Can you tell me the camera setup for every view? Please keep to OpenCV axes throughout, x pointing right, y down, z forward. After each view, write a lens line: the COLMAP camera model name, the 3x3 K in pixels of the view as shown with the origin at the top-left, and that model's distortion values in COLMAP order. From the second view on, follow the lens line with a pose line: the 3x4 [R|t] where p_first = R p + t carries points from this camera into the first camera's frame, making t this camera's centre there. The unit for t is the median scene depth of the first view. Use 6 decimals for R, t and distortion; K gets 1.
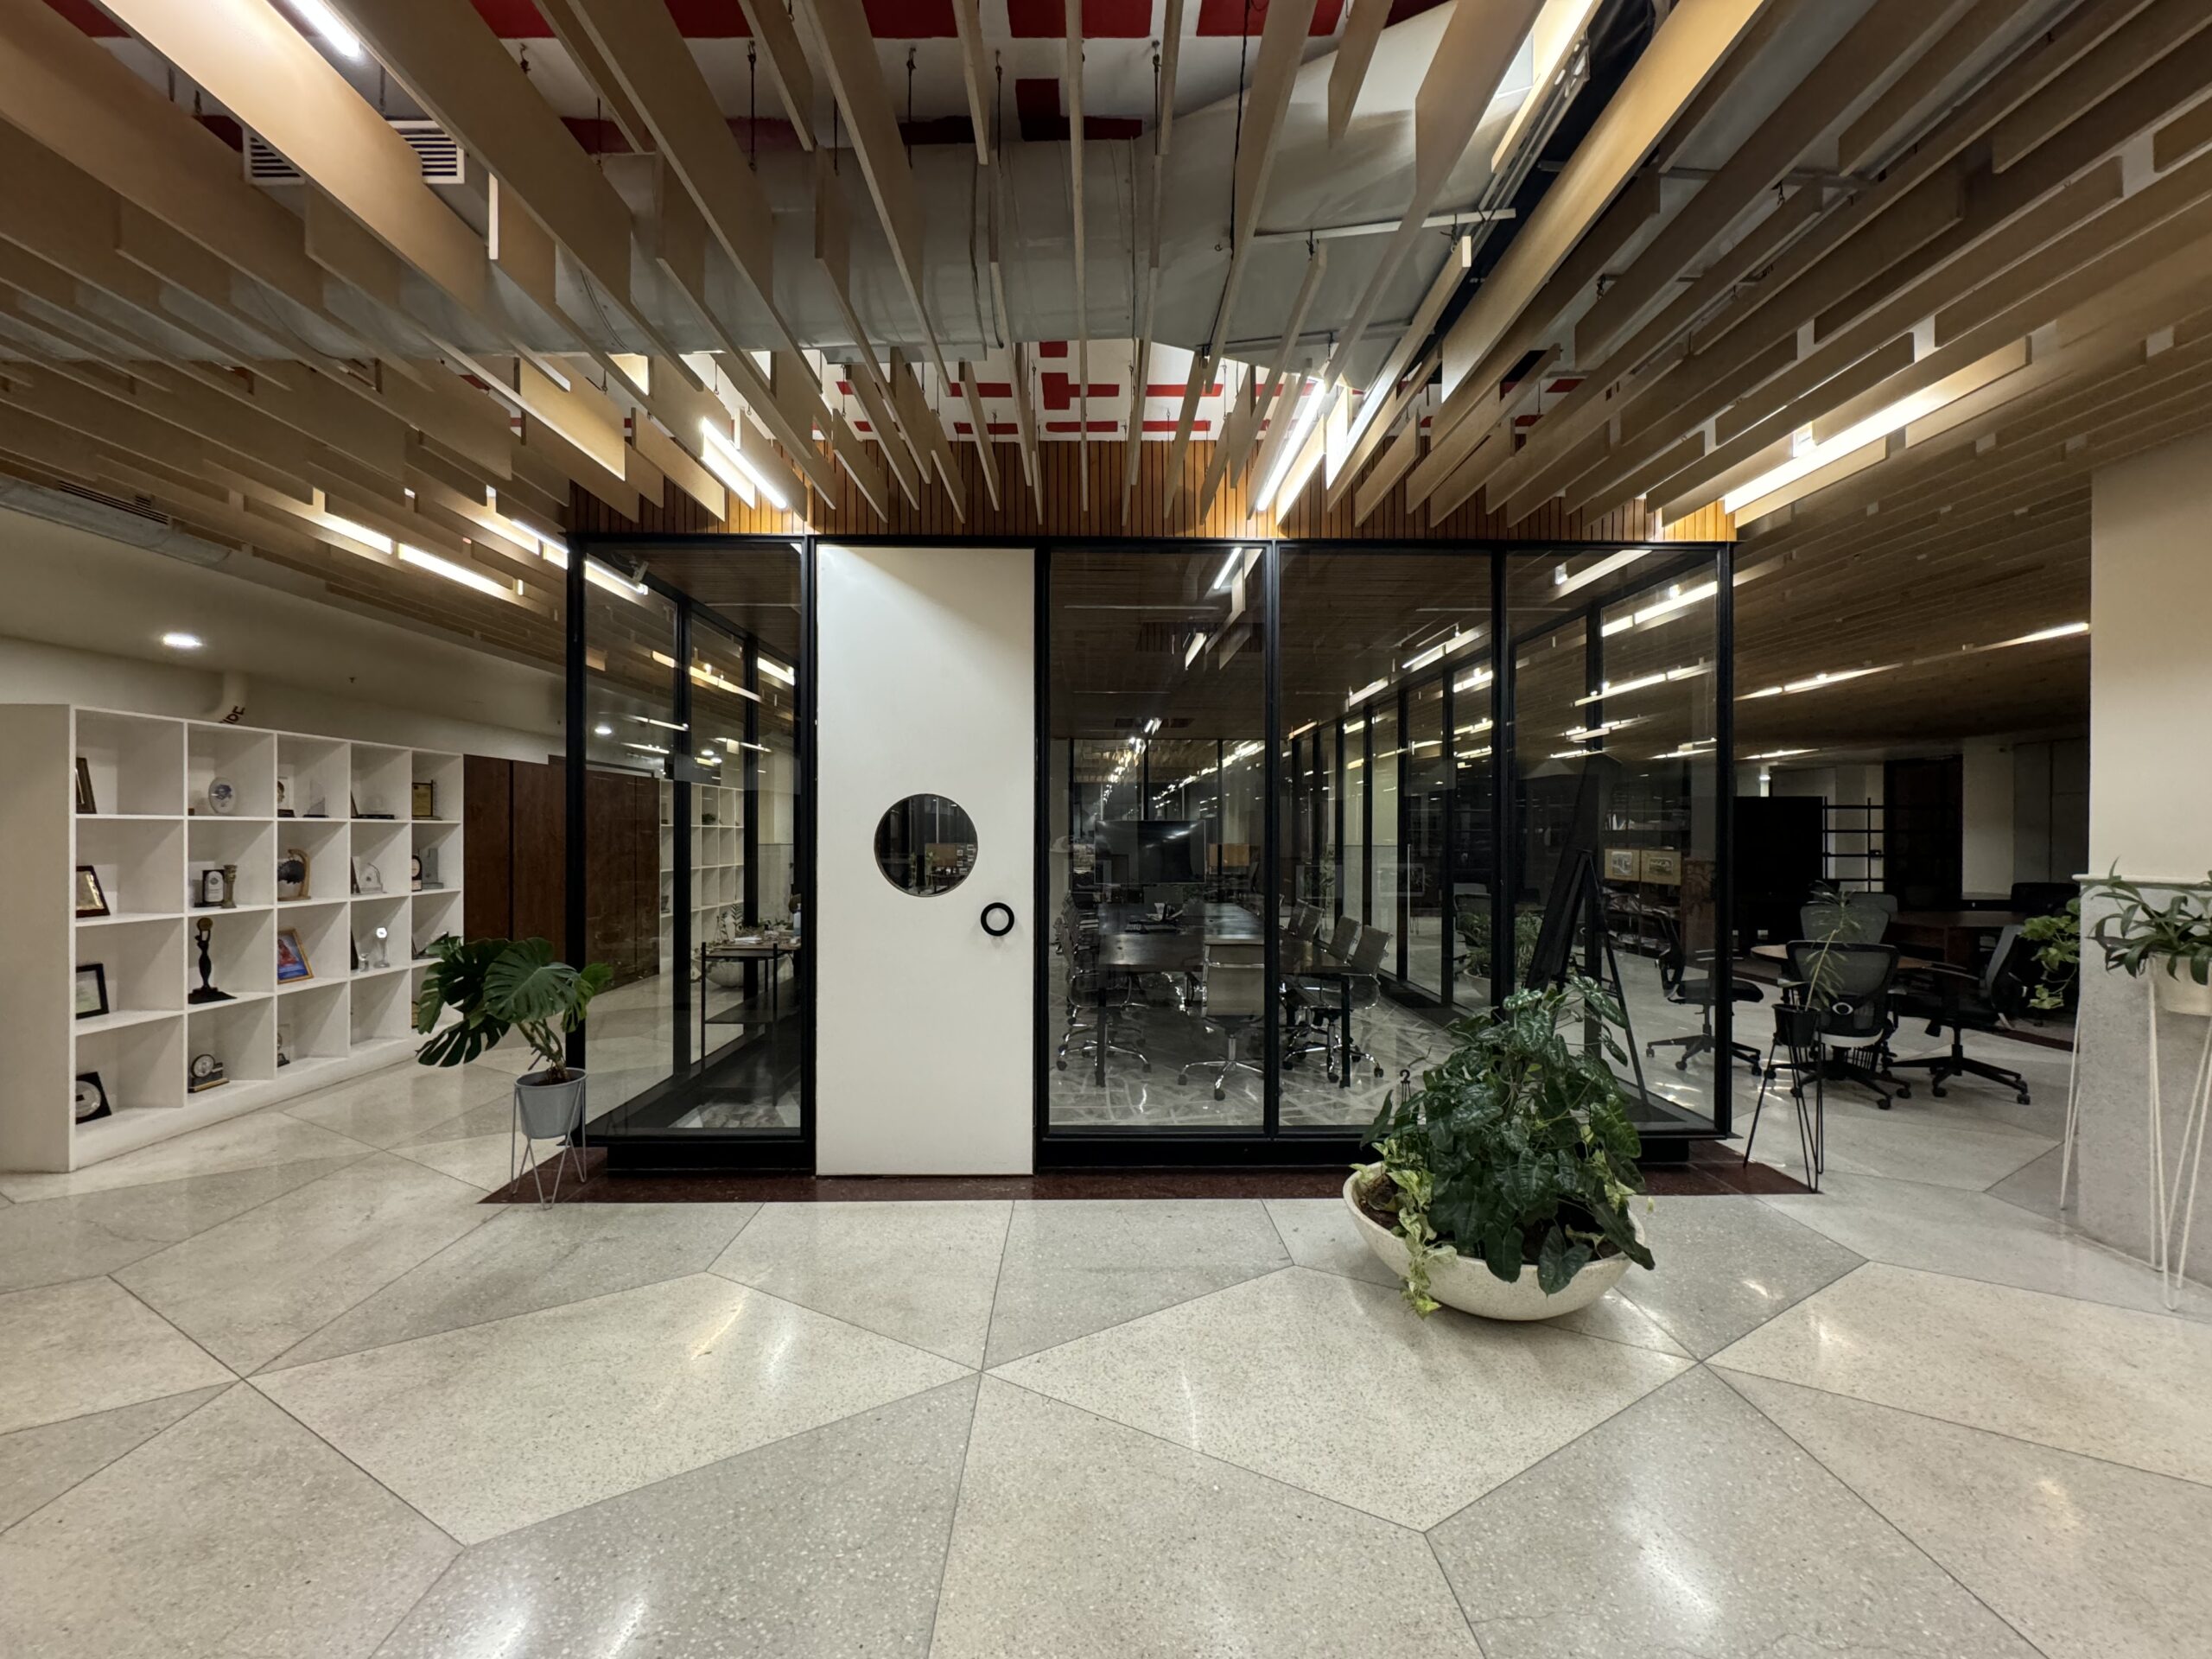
lens RADIAL K [[888.6, 0, 1103.9], [0, 888.6, 834.3], [0, 0, 1]] dist [0.001461, 0.000149]
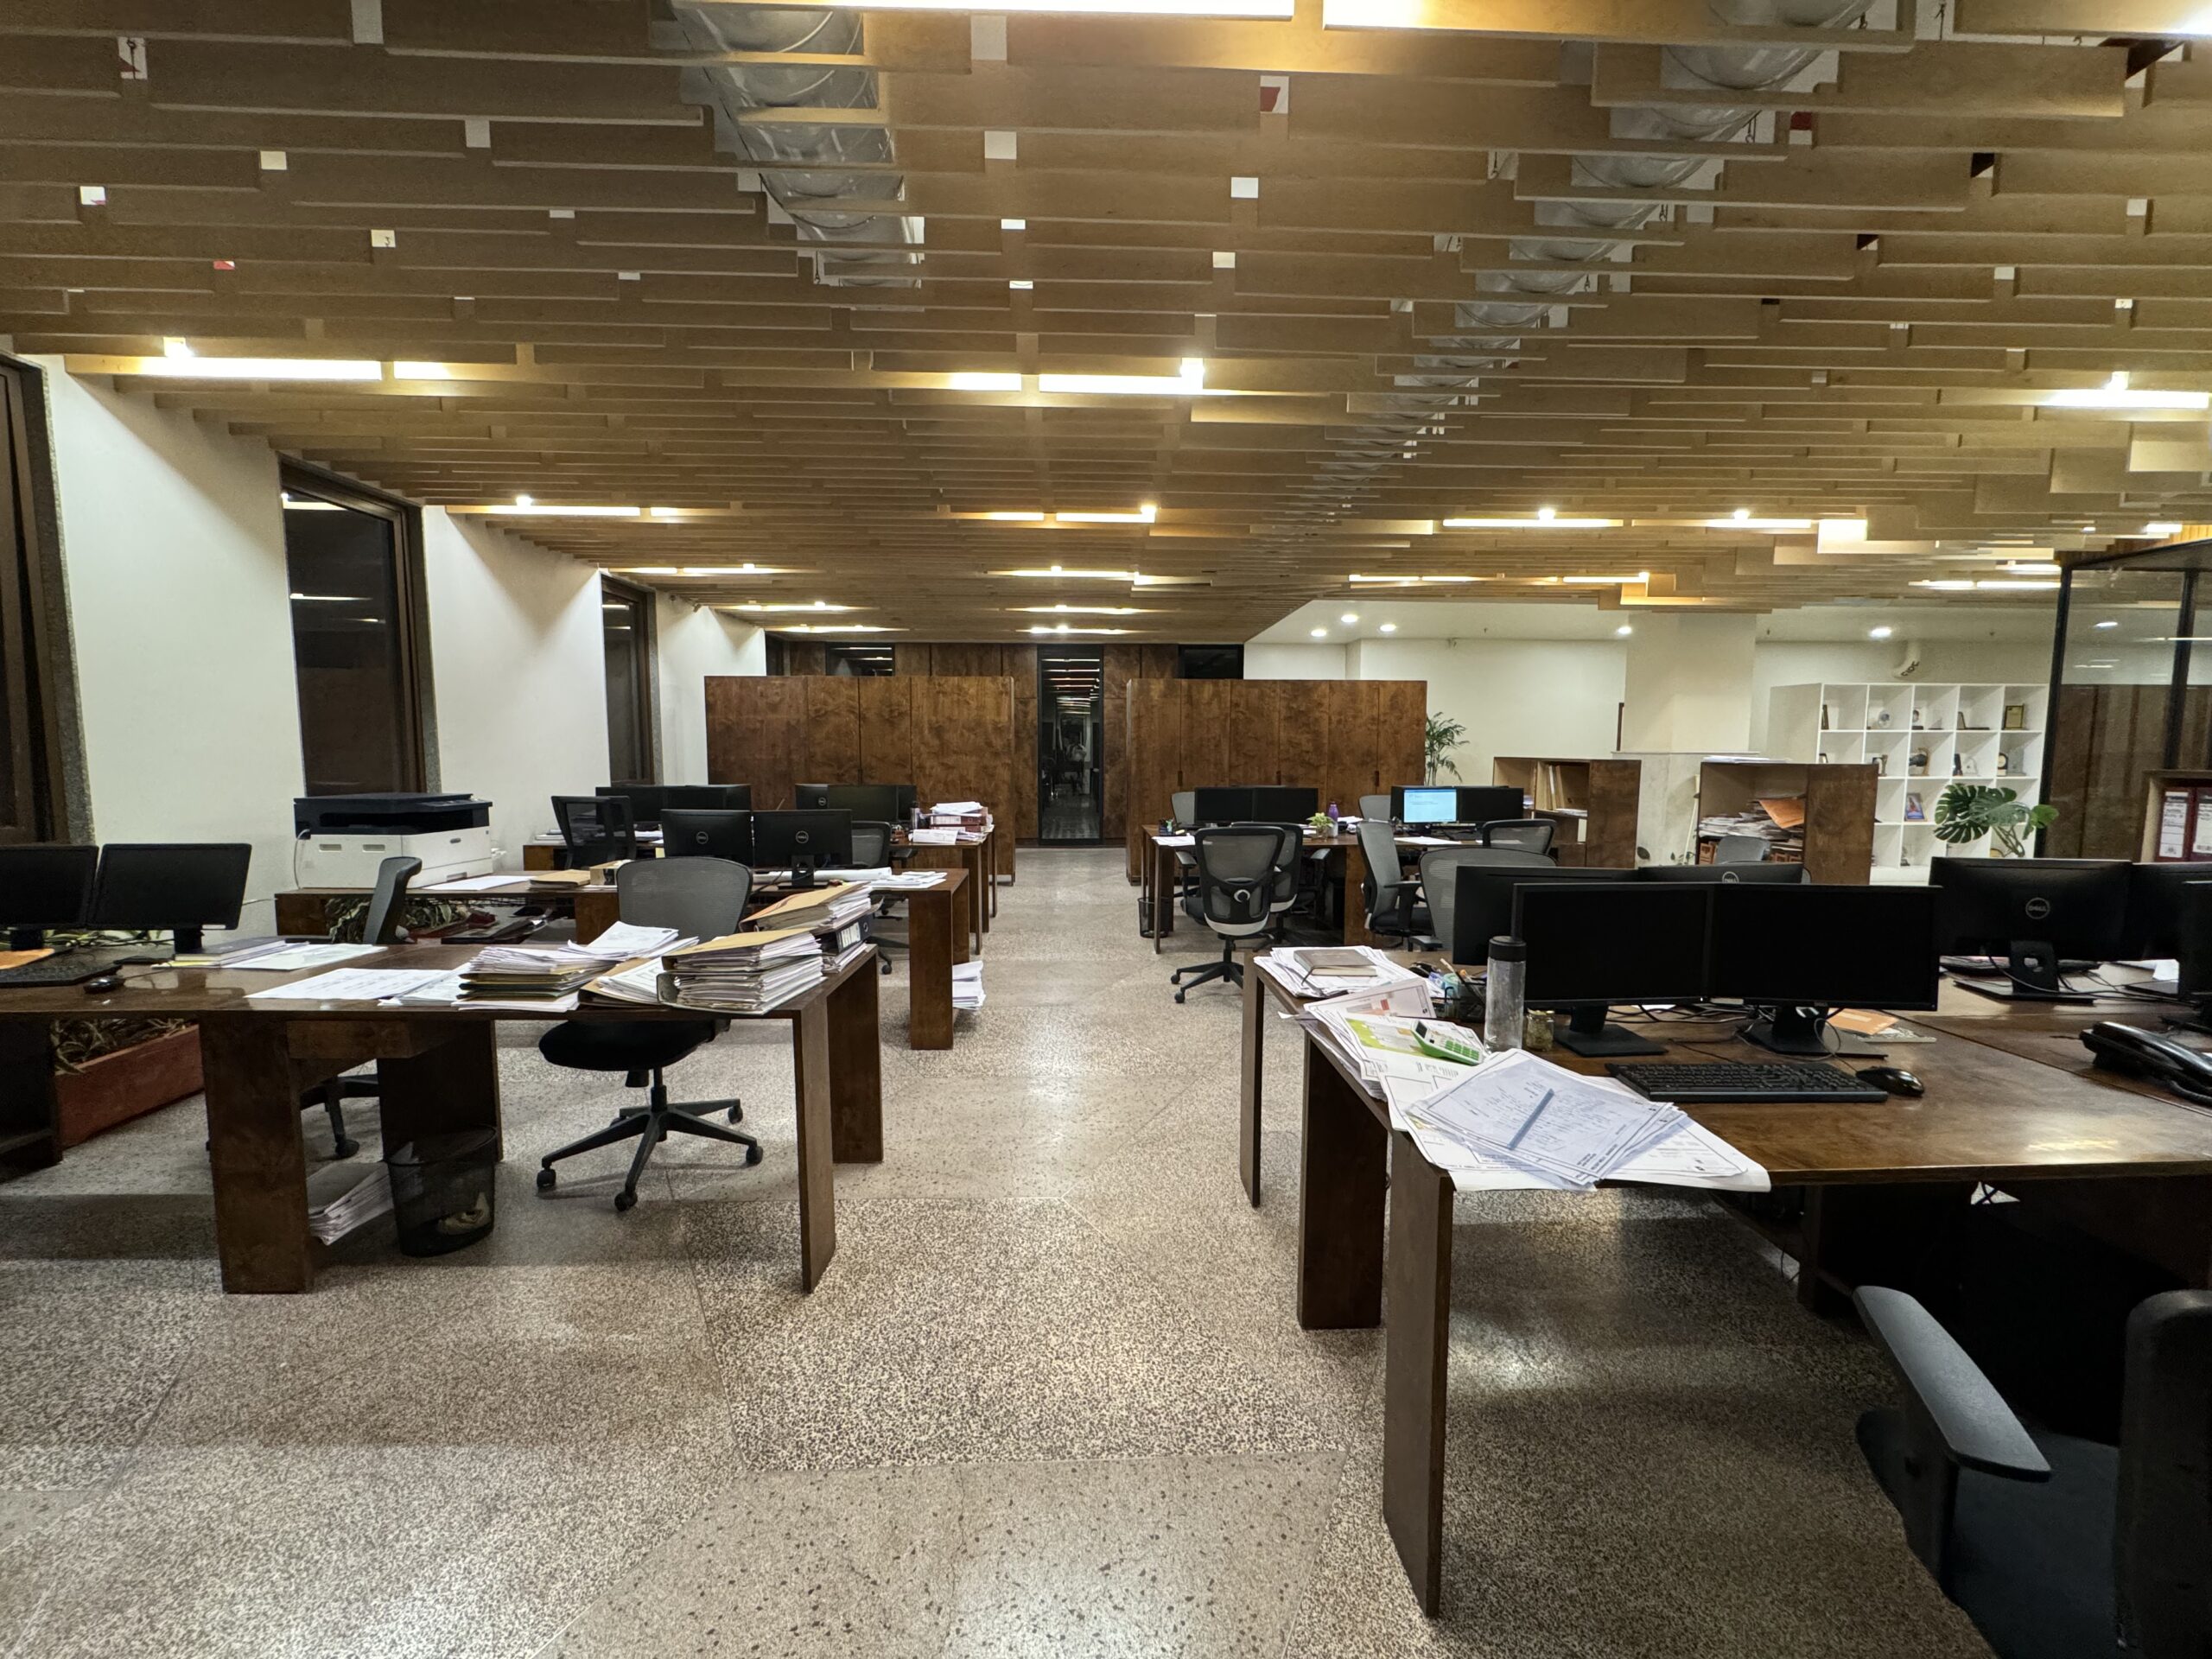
lens RADIAL K [[888.6, 0, 1104.3], [0, 888.6, 830.4], [0, 0, 1]] dist [0.001461, 0.000149]
pose [[0.031441, 0.091950, -0.995267, 0.825628], [-0.003668, 0.995763, 0.091880, 0.022881], [0.999499, 0.000762, 0.031645, -0.693289]]
